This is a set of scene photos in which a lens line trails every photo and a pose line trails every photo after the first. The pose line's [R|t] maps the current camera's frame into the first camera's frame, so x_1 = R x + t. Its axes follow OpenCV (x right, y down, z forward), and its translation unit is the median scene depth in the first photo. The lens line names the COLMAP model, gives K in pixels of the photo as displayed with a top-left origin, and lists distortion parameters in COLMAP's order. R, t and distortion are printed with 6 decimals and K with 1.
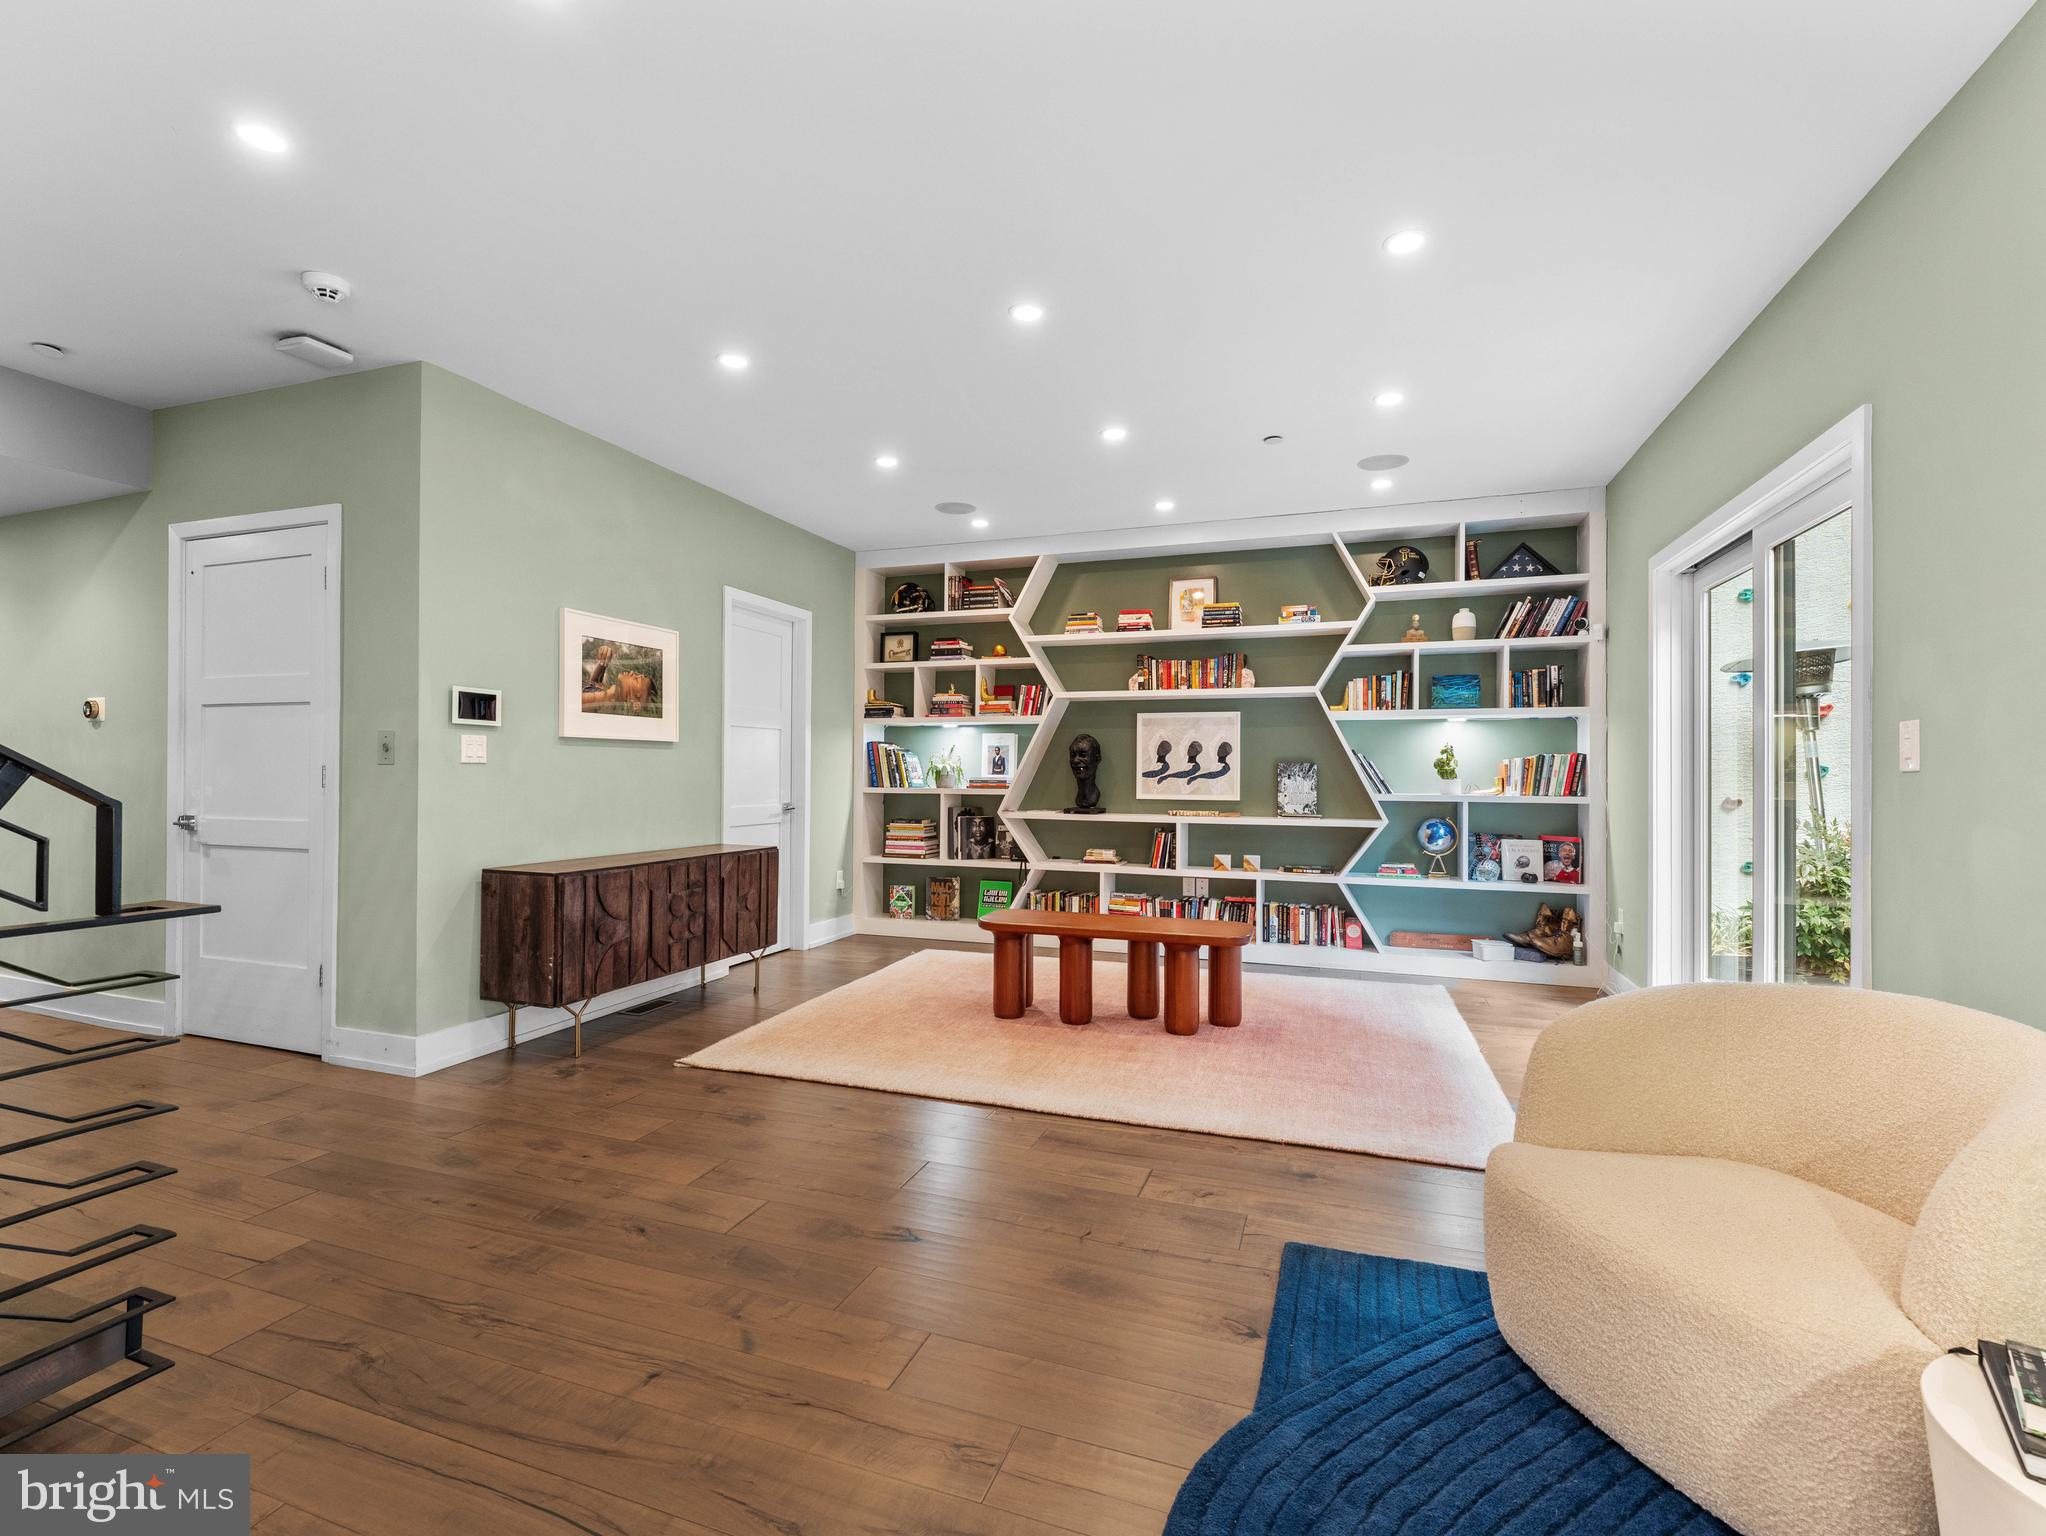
lens RADIAL K [[929.3, 0, 1019.9], [0, 929.3, 768.1], [0, 0, 1]] dist [0.005686, -0.001473]
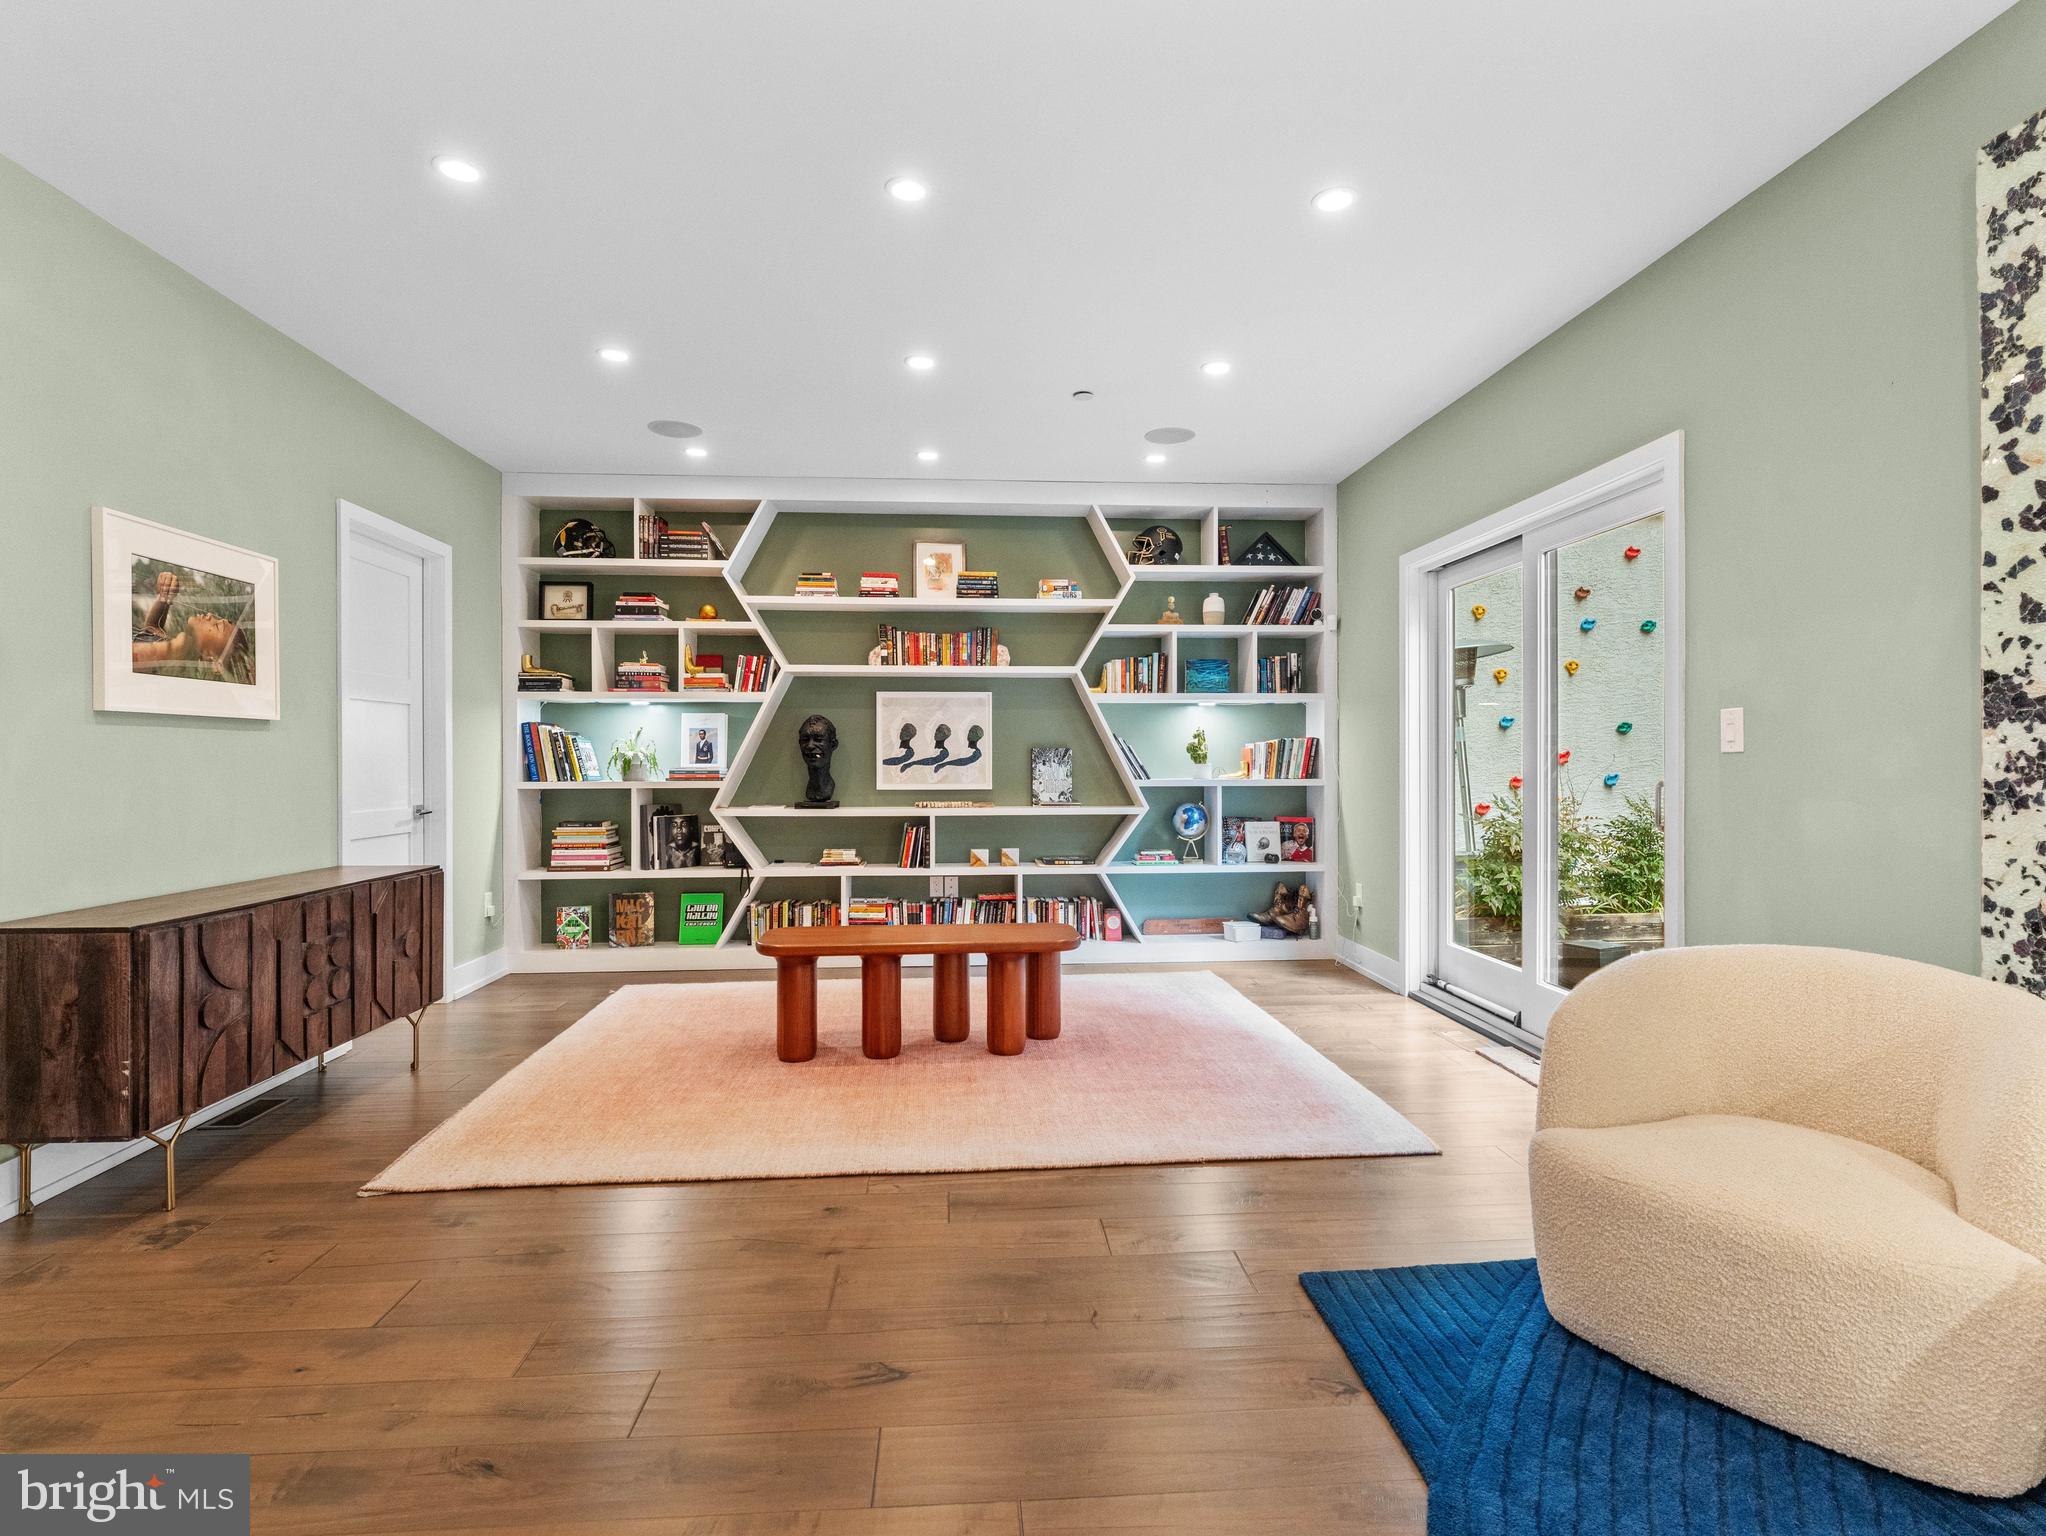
lens RADIAL K [[1004.8, 0, 1025.9], [0, 1004.8, 765.7], [0, 0, 1]] dist [-0.000491, -0.000715]
pose [[0.914604, -0.011092, 0.404199, -0.152008], [0.006629, 0.999901, 0.012439, -0.000408], [-0.404297, -0.008697, 0.914586, 0.093904]]
